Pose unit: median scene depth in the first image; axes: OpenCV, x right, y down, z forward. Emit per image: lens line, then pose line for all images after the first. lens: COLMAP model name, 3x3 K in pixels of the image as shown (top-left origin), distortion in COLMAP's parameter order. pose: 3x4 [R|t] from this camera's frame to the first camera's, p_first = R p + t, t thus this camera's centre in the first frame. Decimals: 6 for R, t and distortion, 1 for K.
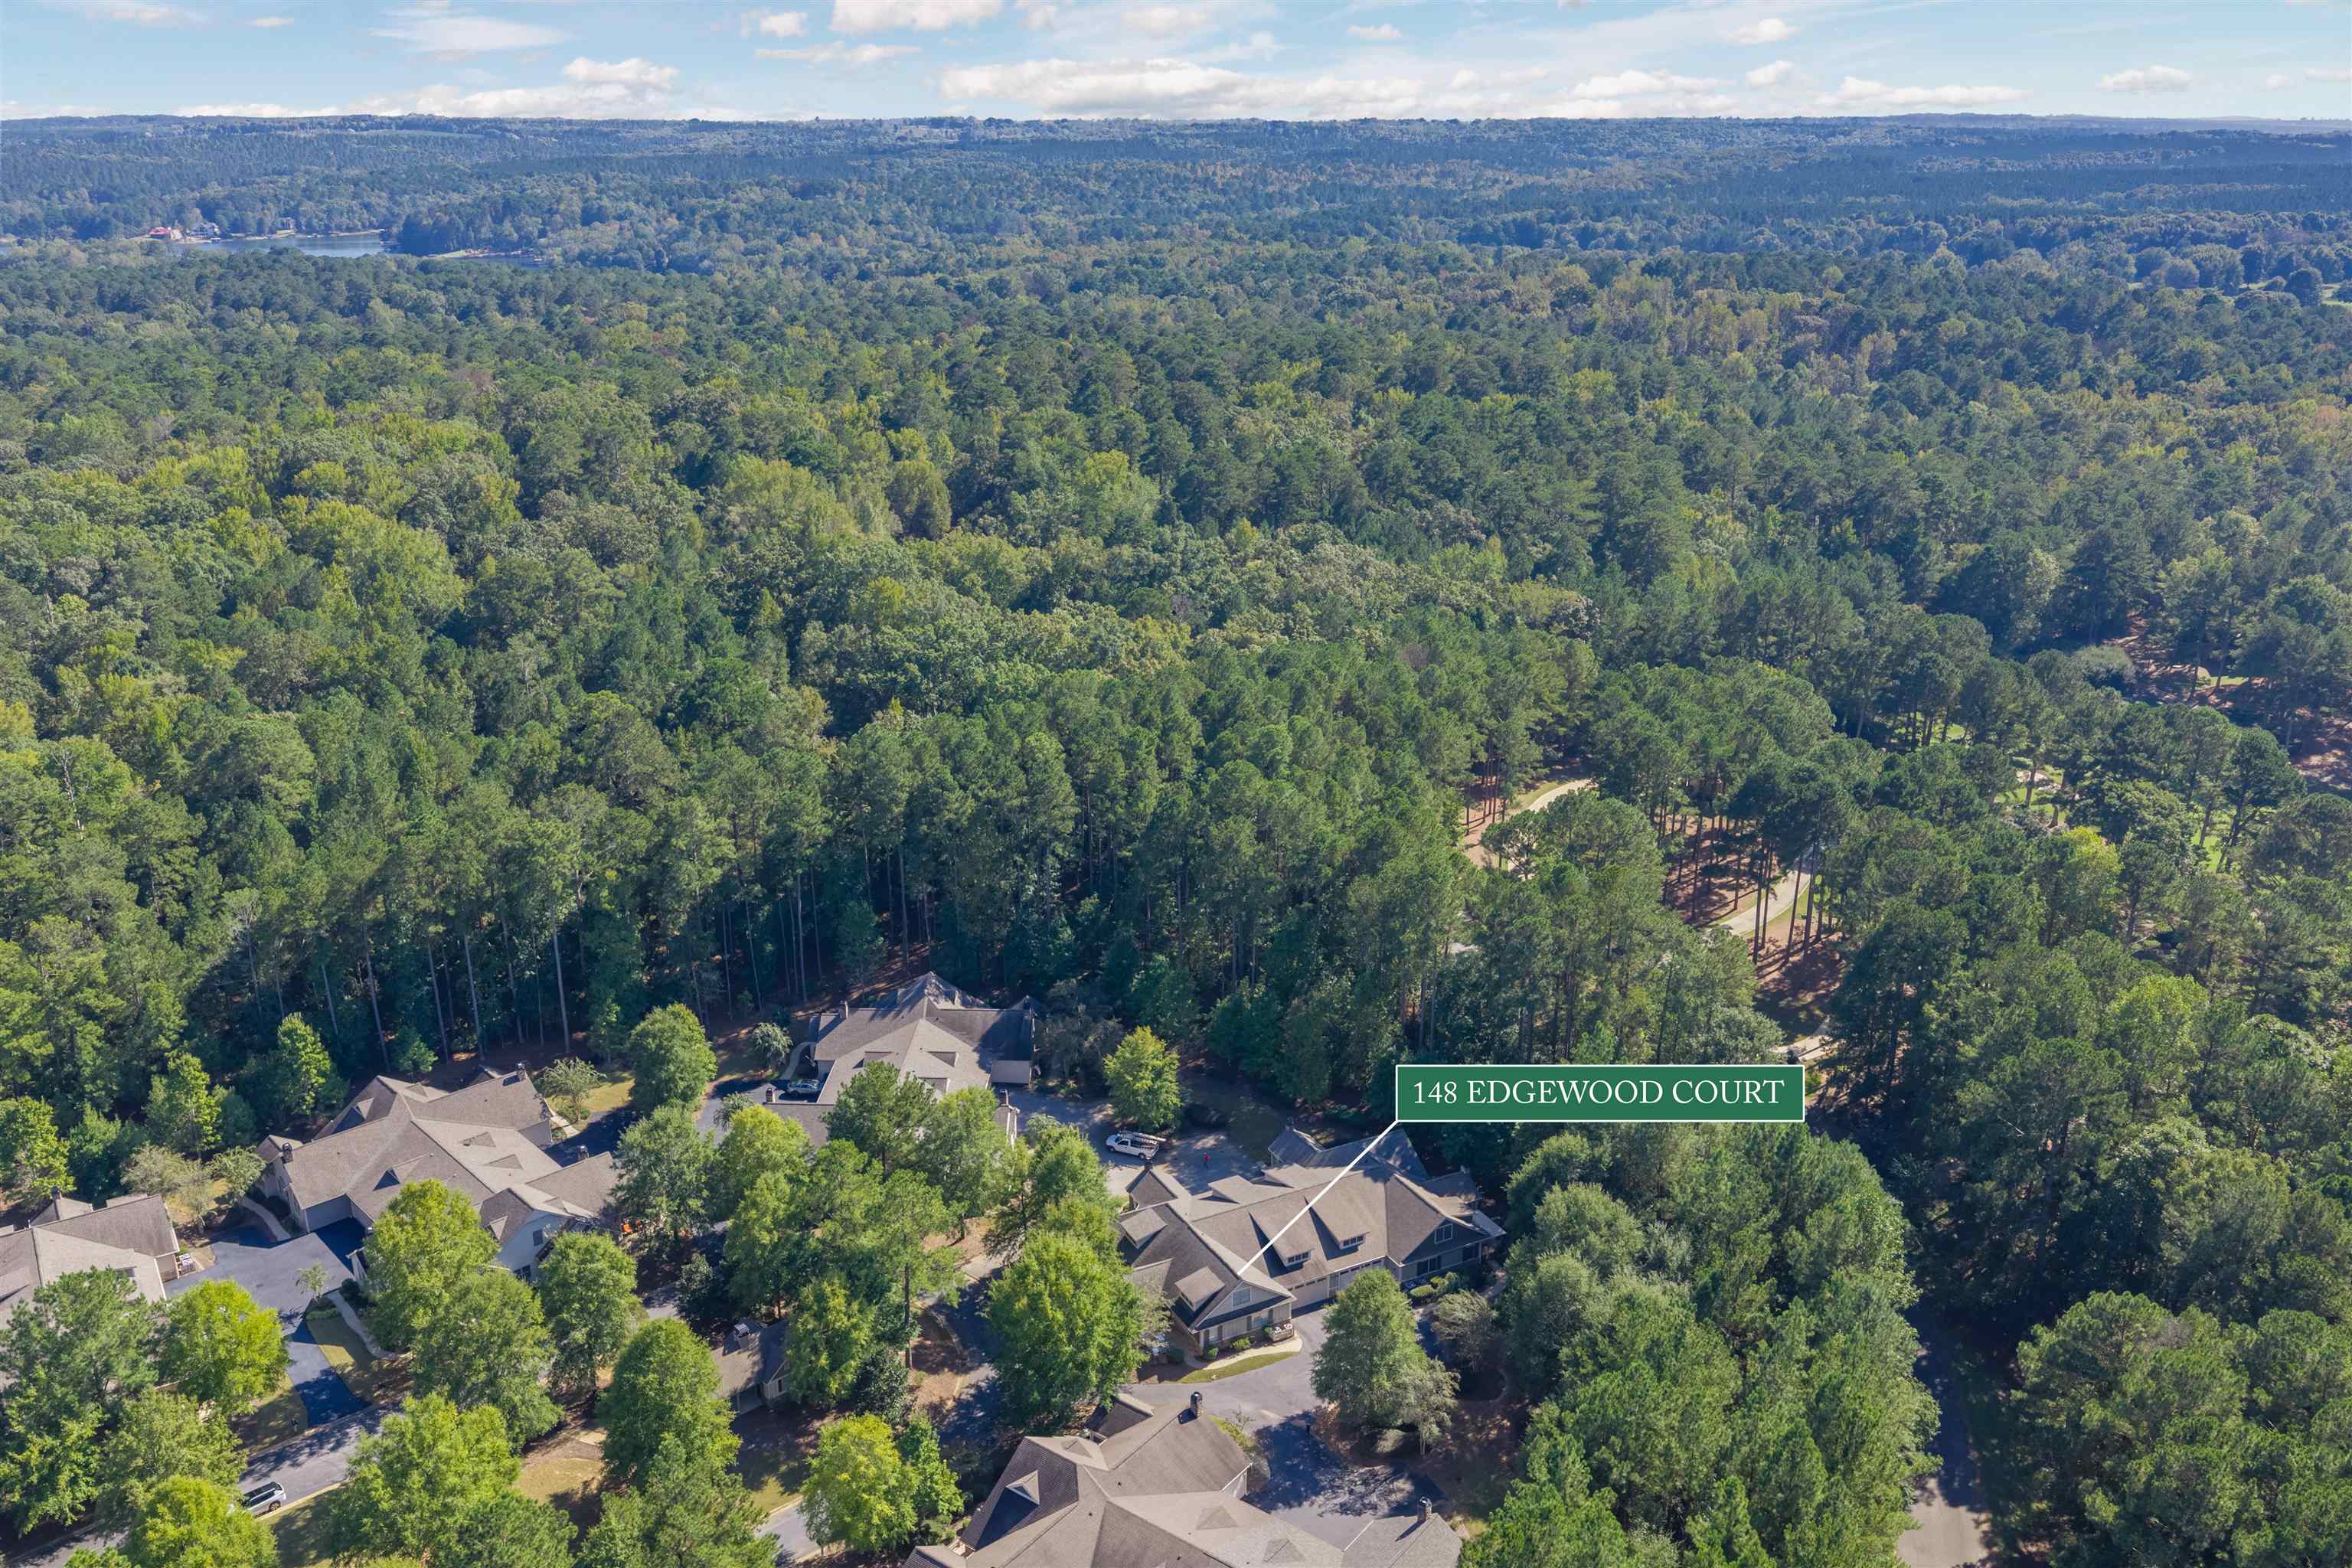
lens RADIAL K [[1939.1, 0, 1182.0], [0, 1939.1, 781.7], [0, 0, 1]] dist [0.019994, -0.038155]
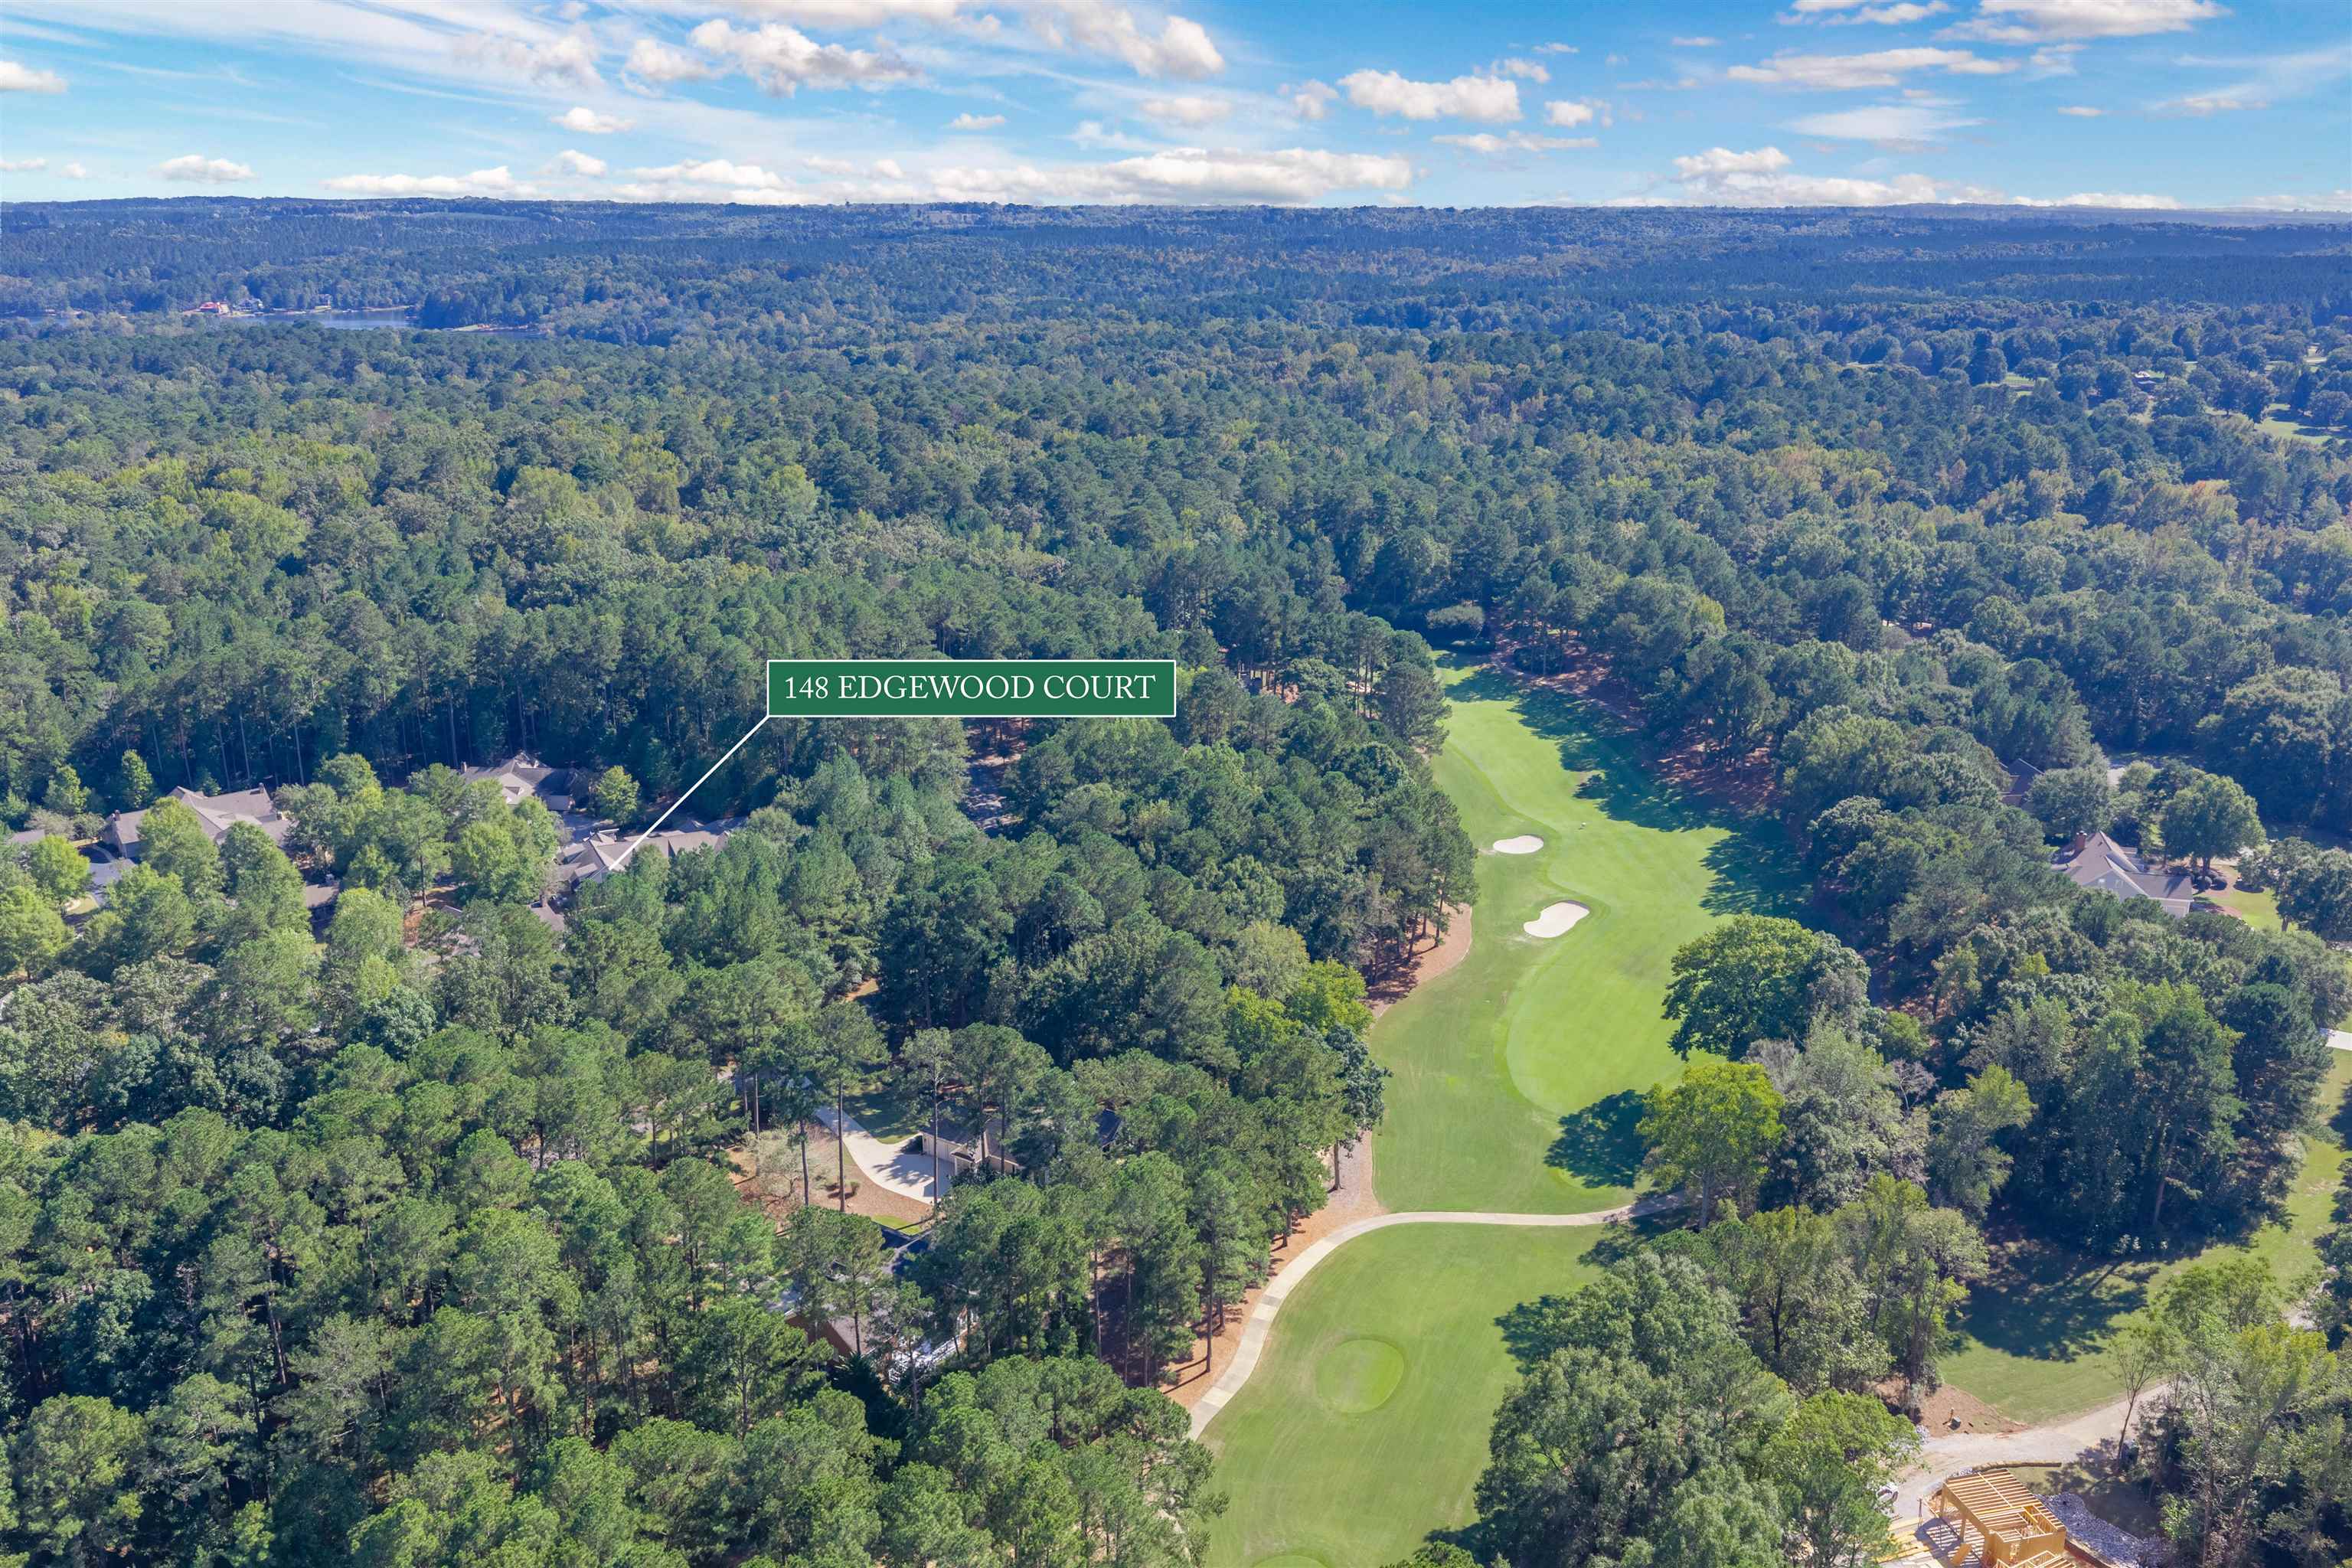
lens RADIAL K [[1939.1, 0, 1182.0], [0, 1939.1, 781.7], [0, 0, 1]] dist [0.019994, -0.038155]
pose [[0.999597, 0.012548, -0.025455, 0.300276], [-0.013527, 0.999161, -0.038649, 0.114520], [0.024949, 0.038978, 0.998929, -0.407117]]
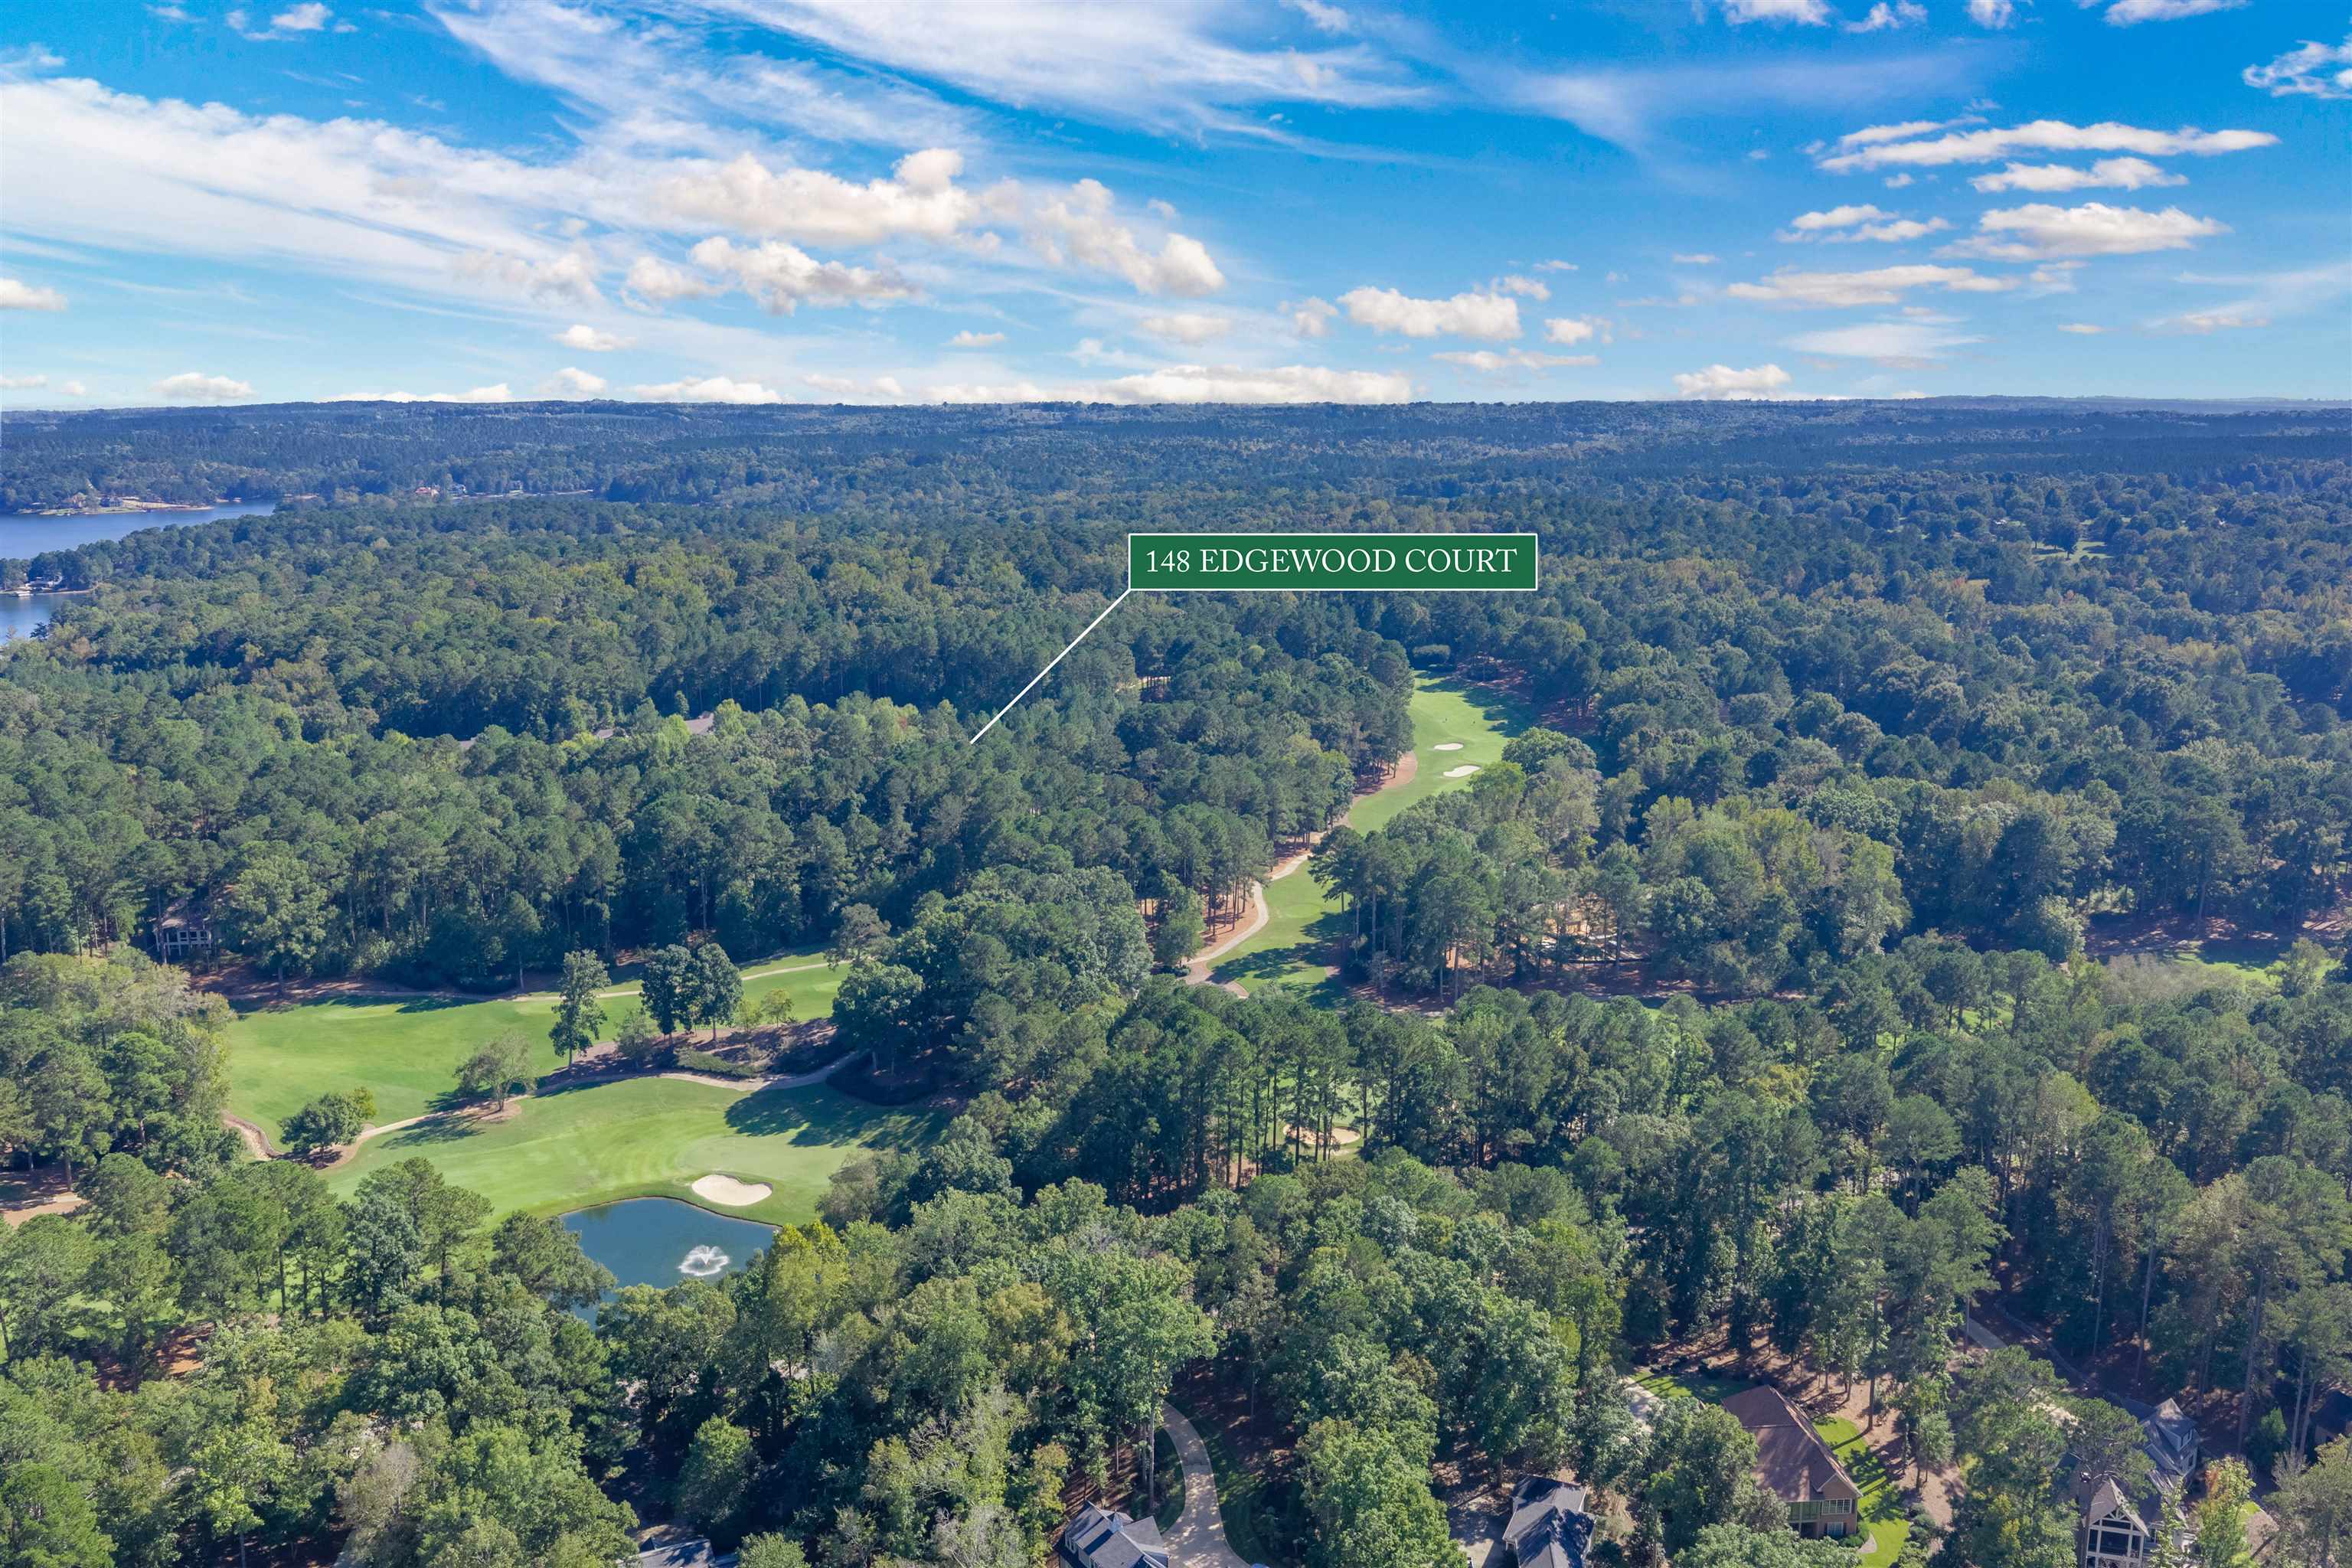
lens RADIAL K [[1939.1, 0, 1182.0], [0, 1939.1, 781.7], [0, 0, 1]] dist [0.019994, -0.038155]
pose [[0.998022, 0.010045, -0.062056, 0.316143], [-0.018299, 0.990825, -0.133909, 0.382309], [0.060141, 0.134779, 0.989049, -1.168629]]
